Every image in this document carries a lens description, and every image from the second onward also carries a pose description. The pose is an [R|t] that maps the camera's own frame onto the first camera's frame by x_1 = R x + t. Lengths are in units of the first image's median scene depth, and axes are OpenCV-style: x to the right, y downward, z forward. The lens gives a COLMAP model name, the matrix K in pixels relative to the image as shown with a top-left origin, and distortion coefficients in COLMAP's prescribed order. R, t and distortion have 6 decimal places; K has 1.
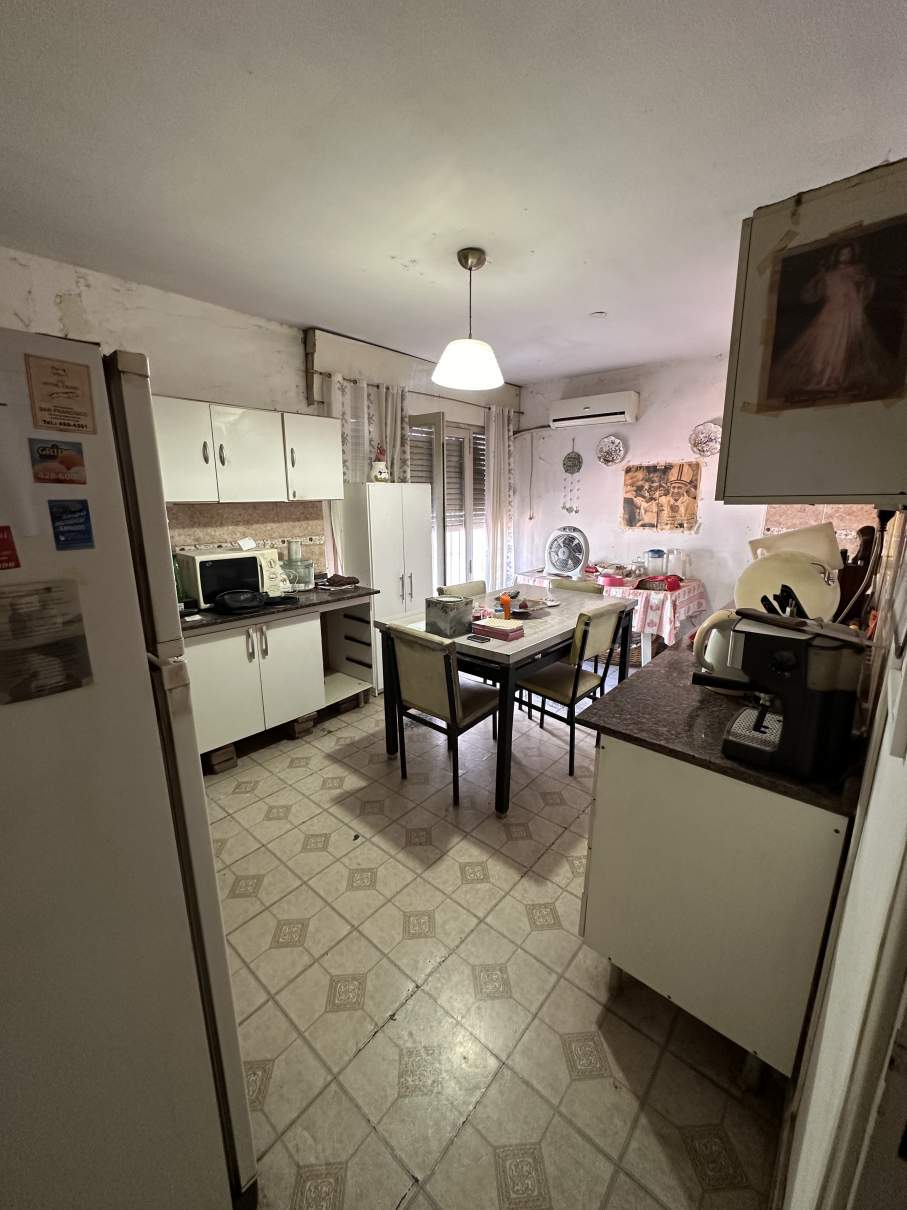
lens RADIAL K [[484.3, 0, 457.3], [0, 484.3, 603.9], [0, 0, 1]] dist [-0.003974, 0.001082]
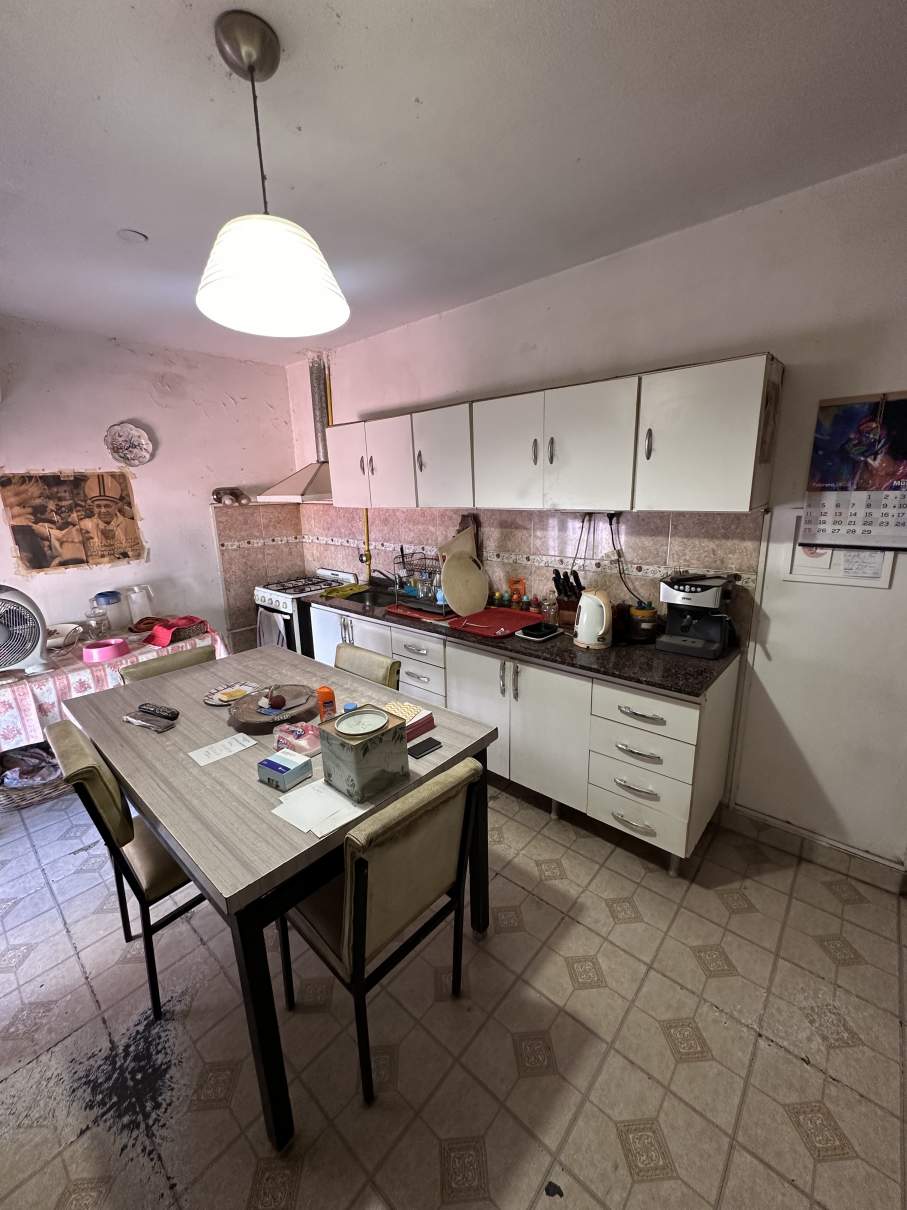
lens RADIAL K [[484.3, 0, 456.4], [0, 484.3, 601.7], [0, 0, 1]] dist [-0.003974, 0.001082]
pose [[0.016240, -0.227822, 0.973567, -0.416759], [0.254826, 0.942486, 0.216298, -0.180731], [-0.966851, 0.244578, 0.073360, 0.665643]]
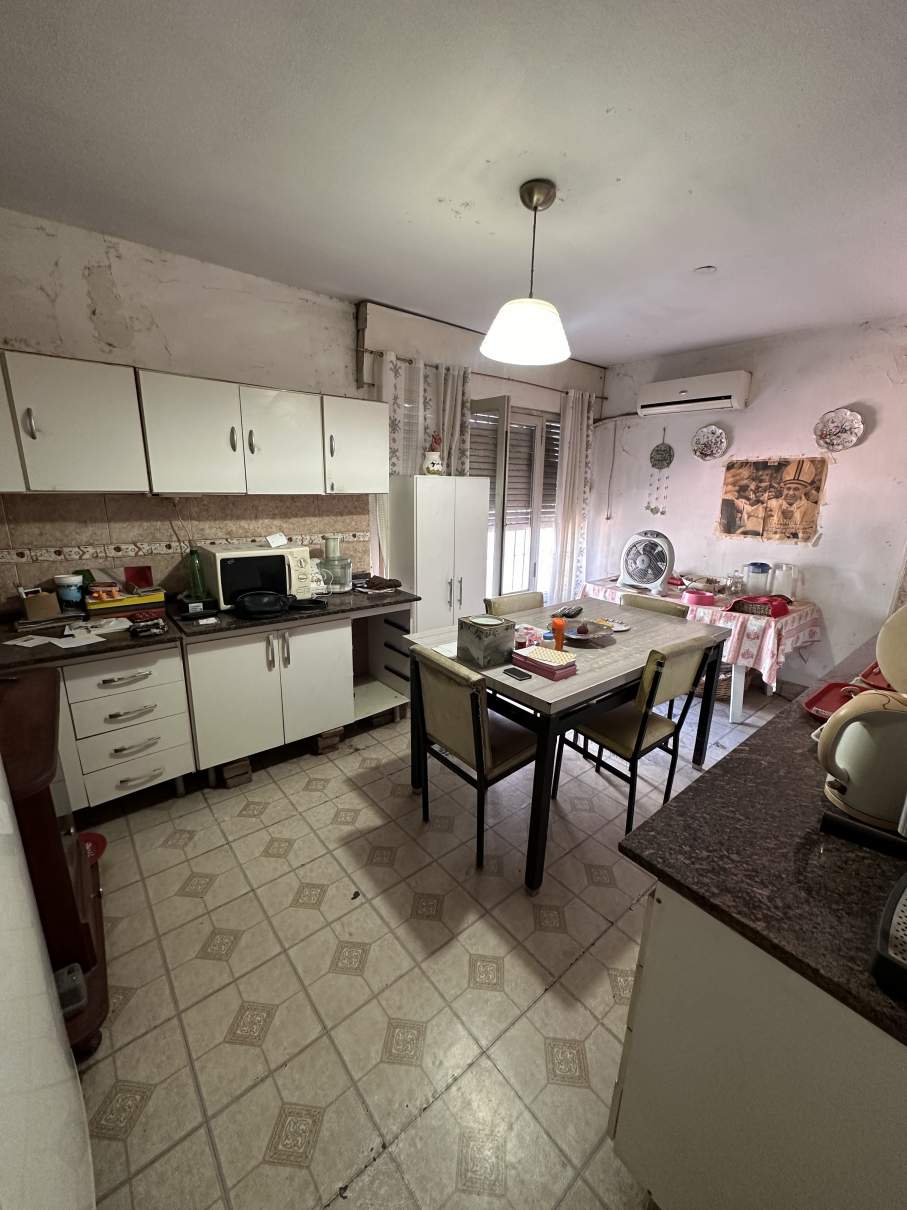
lens RADIAL K [[484.3, 0, 456.4], [0, 484.3, 603.8], [0, 0, 1]] dist [-0.003974, 0.001082]
pose [[0.985500, 0.064352, -0.156999, 0.048529], [-0.061296, 0.997825, 0.024232, -0.044999], [0.158217, -0.014258, 0.987301, 0.142524]]
